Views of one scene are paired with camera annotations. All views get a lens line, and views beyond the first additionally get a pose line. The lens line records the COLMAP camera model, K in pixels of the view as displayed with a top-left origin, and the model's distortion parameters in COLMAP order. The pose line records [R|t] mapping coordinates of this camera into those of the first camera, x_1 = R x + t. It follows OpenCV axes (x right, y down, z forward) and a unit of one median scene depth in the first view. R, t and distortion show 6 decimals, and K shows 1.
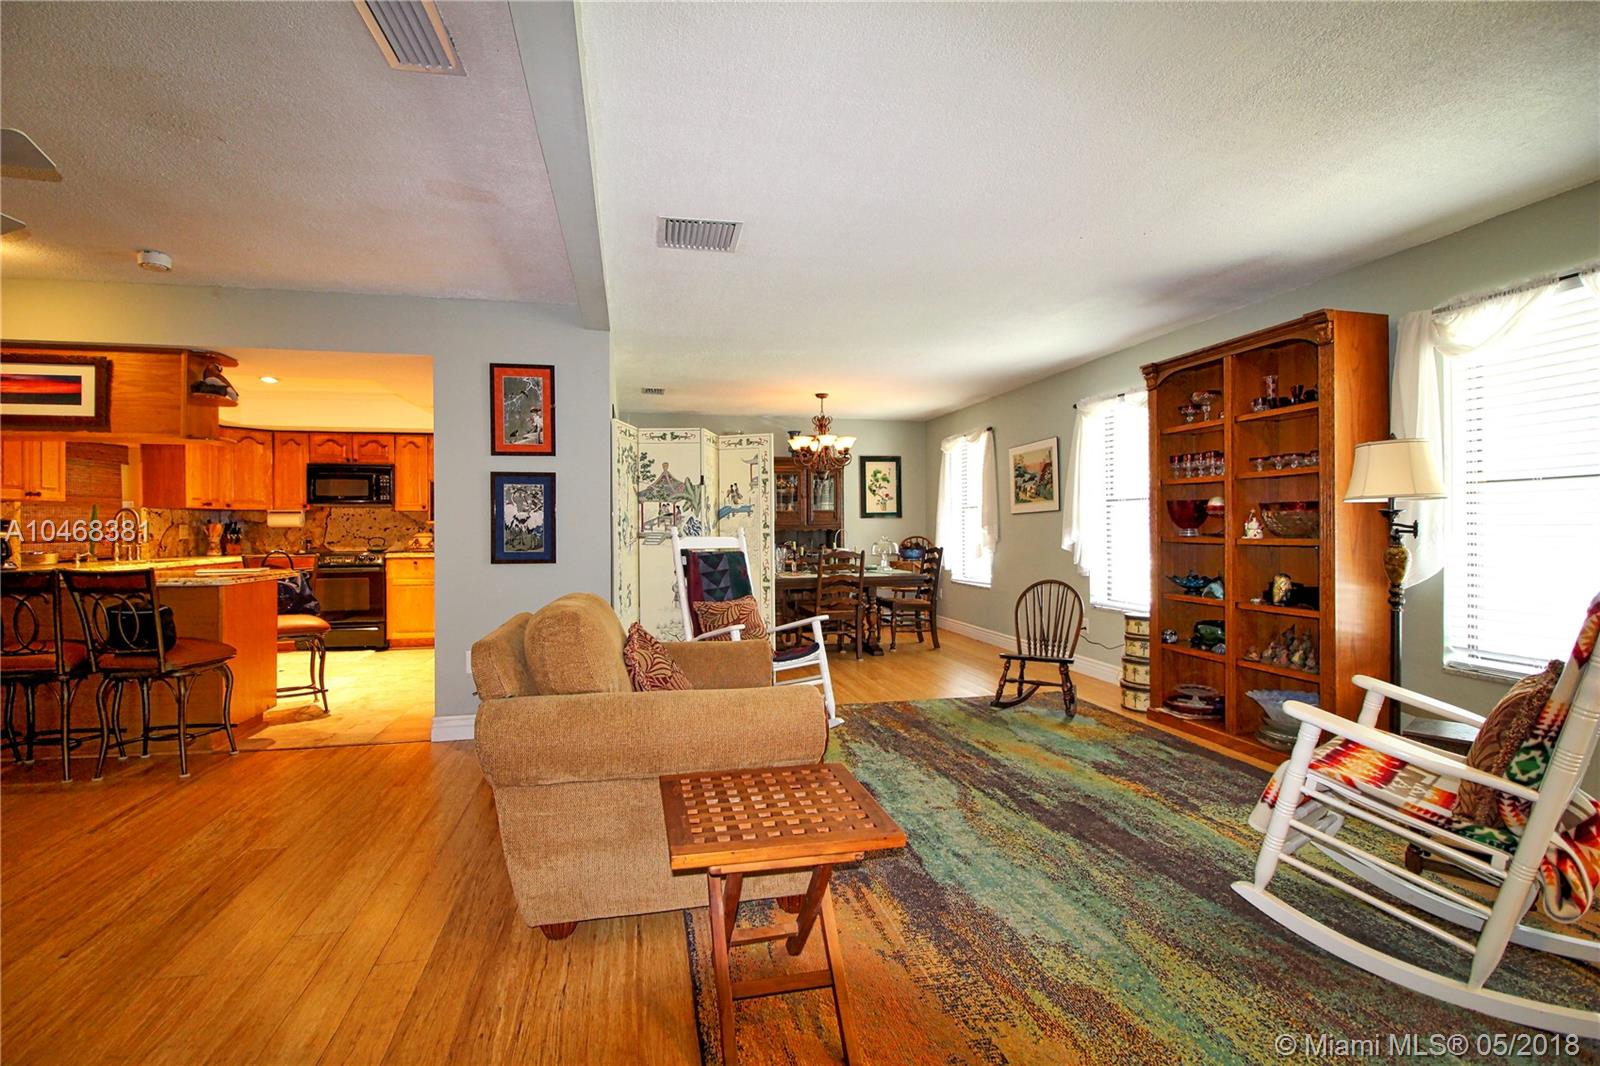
lens RADIAL K [[739.6, 0, 800.1], [0, 739.6, 527.0], [0, 0, 1]] dist [-0.000801, -0.013449]
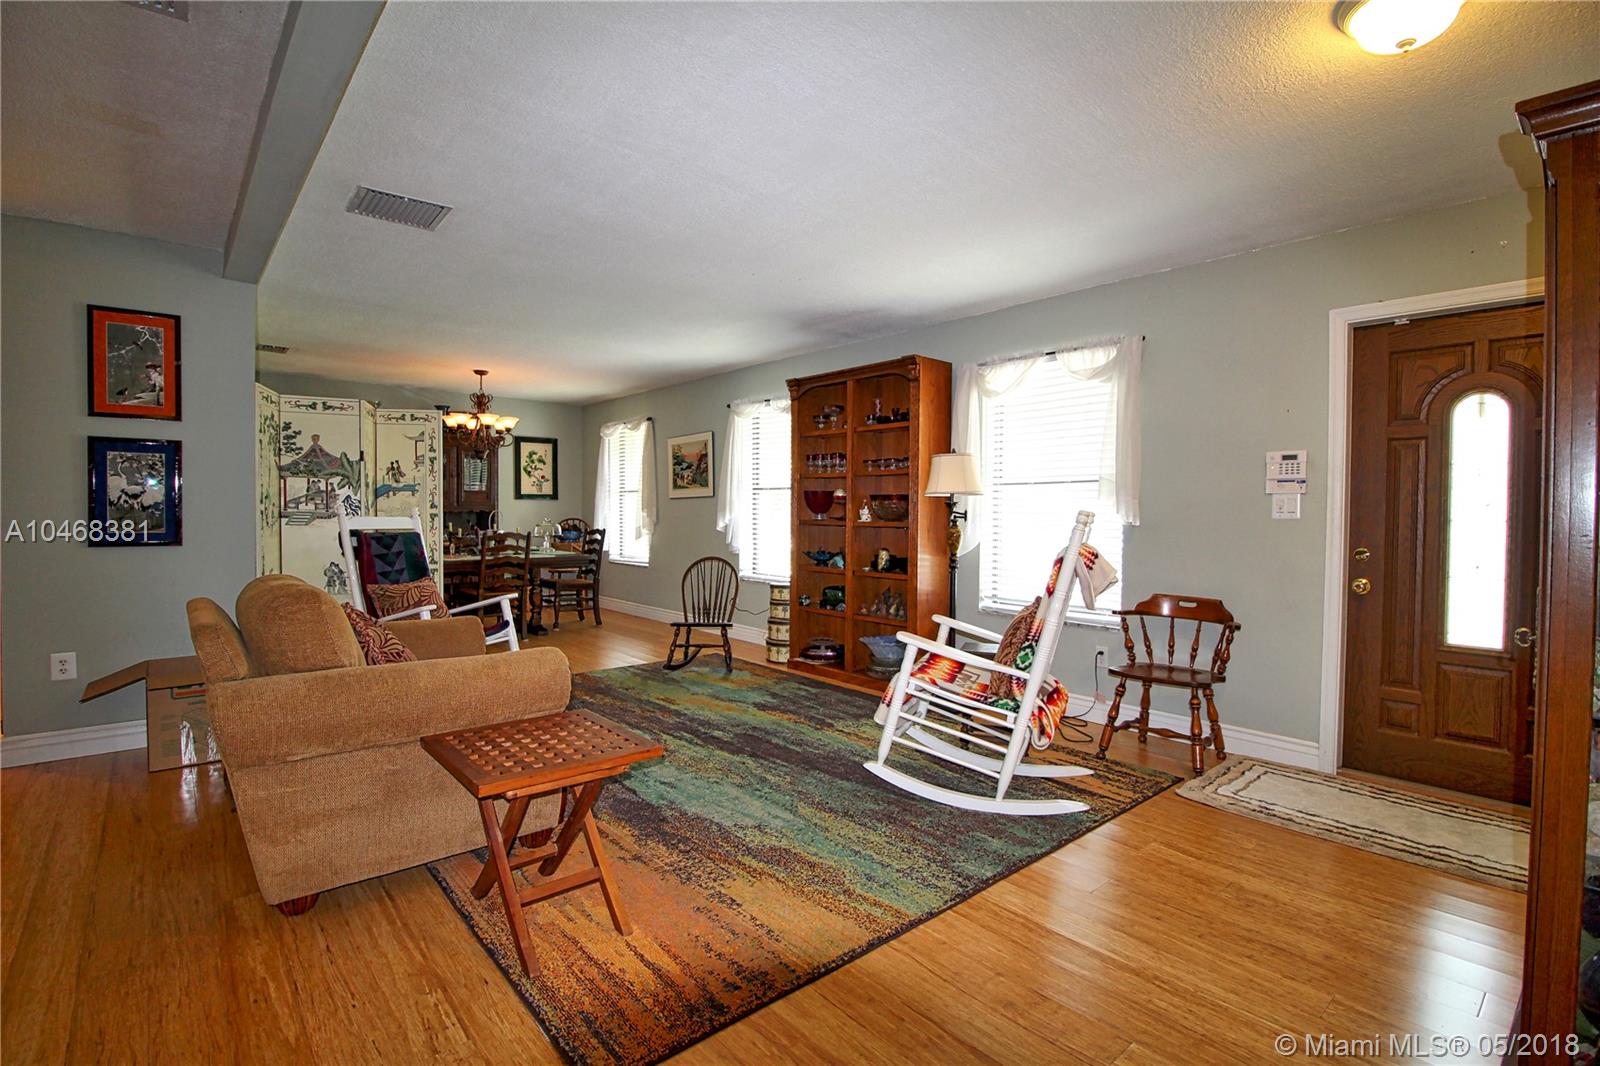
lens RADIAL K [[739.6, 0, 800.1], [0, 739.6, 527.0], [0, 0, 1]] dist [-0.000801, -0.013449]
pose [[0.881934, 0.002295, 0.471368, -0.097033], [-0.013192, 0.999717, 0.019815, 0.000494], [-0.471189, -0.023694, 0.881714, -0.094390]]
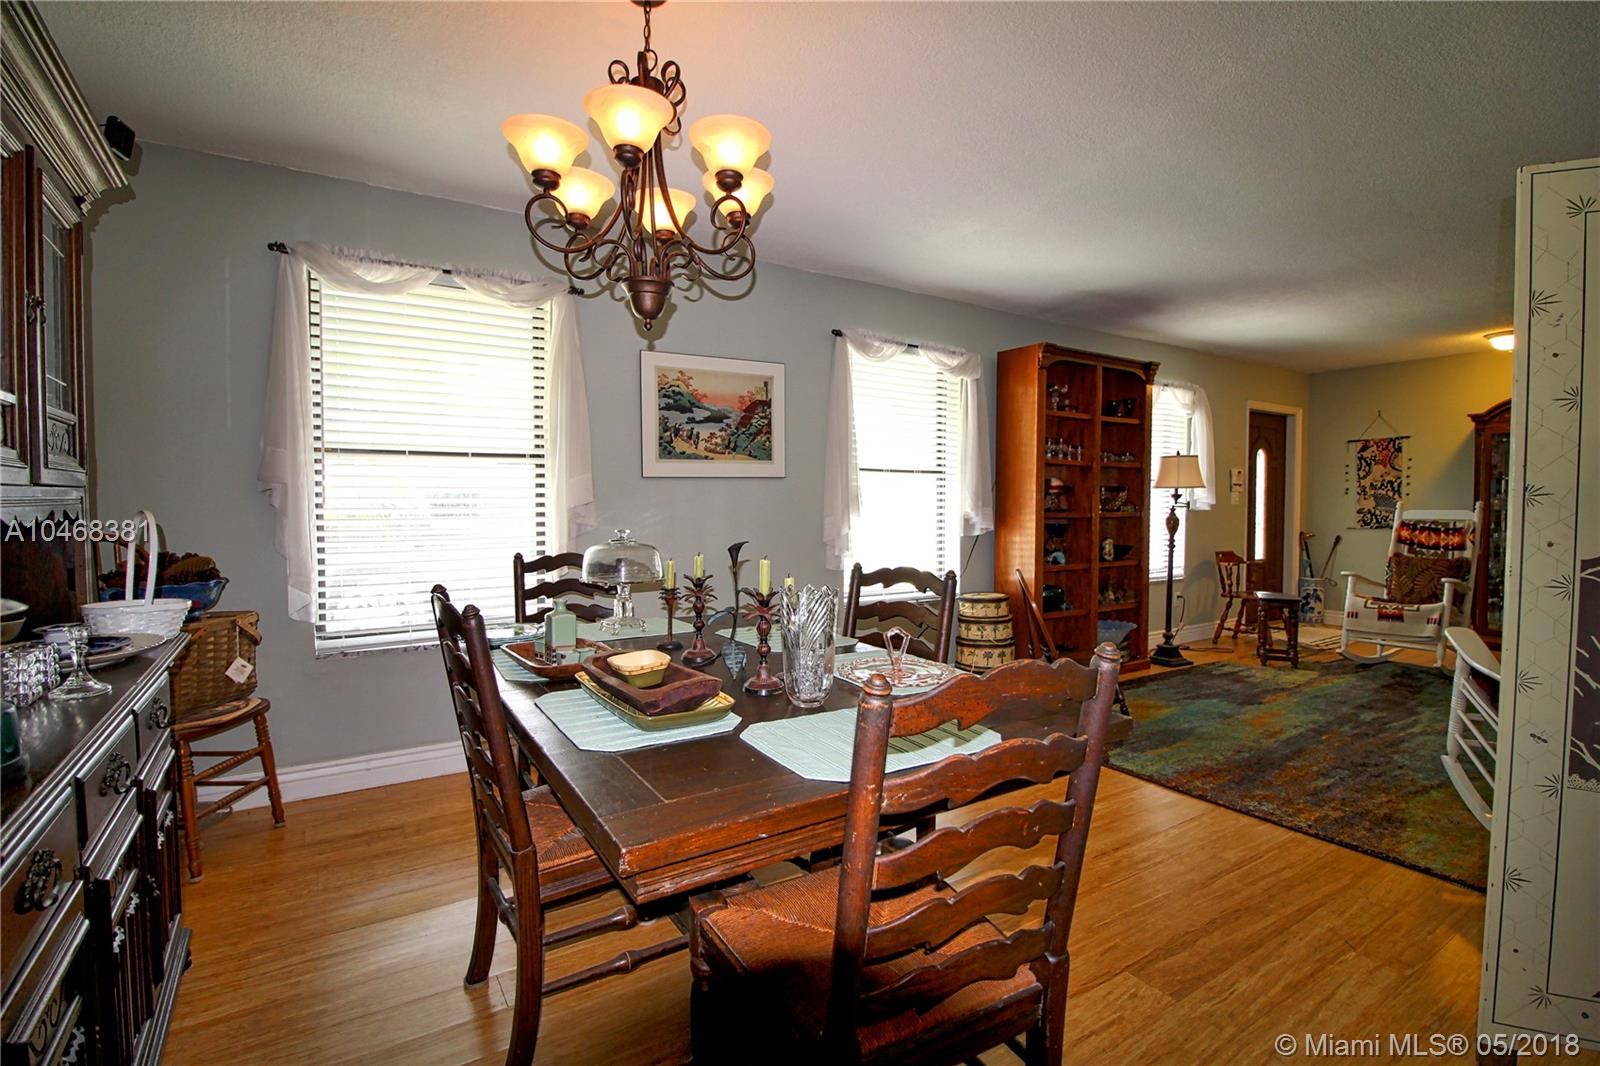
lens RADIAL K [[739.6, 0, 800.1], [0, 739.6, 527.0], [0, 0, 1]] dist [-0.000801, -0.013449]
pose [[-0.333960, -0.030937, 0.942079, -0.393927], [-0.000946, 0.999472, 0.032487, -0.000092], [-0.942587, 0.009958, -0.333813, 1.737149]]
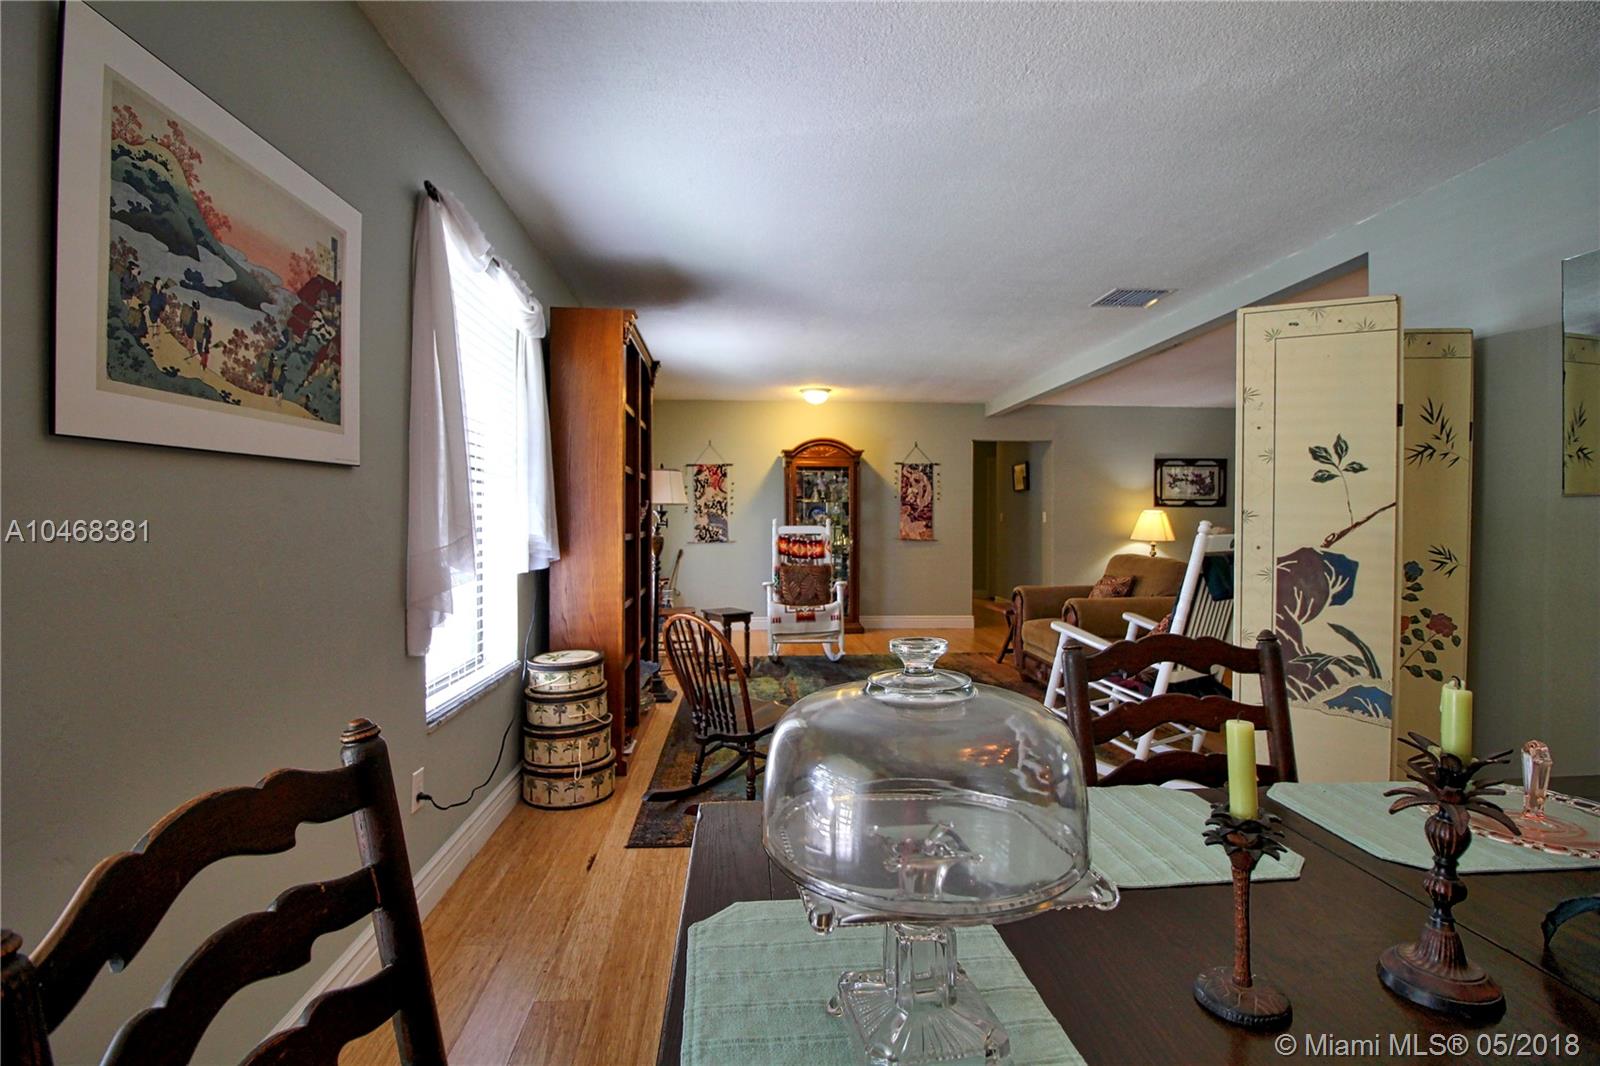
lens RADIAL K [[739.6, 0, 800.1], [0, 739.6, 527.0], [0, 0, 1]] dist [-0.000801, -0.013449]
pose [[-0.989408, -0.003386, 0.145123, 0.192949], [-0.002009, 0.999952, 0.009631, -0.002472], [-0.145149, 0.009238, -0.989367, 1.820244]]
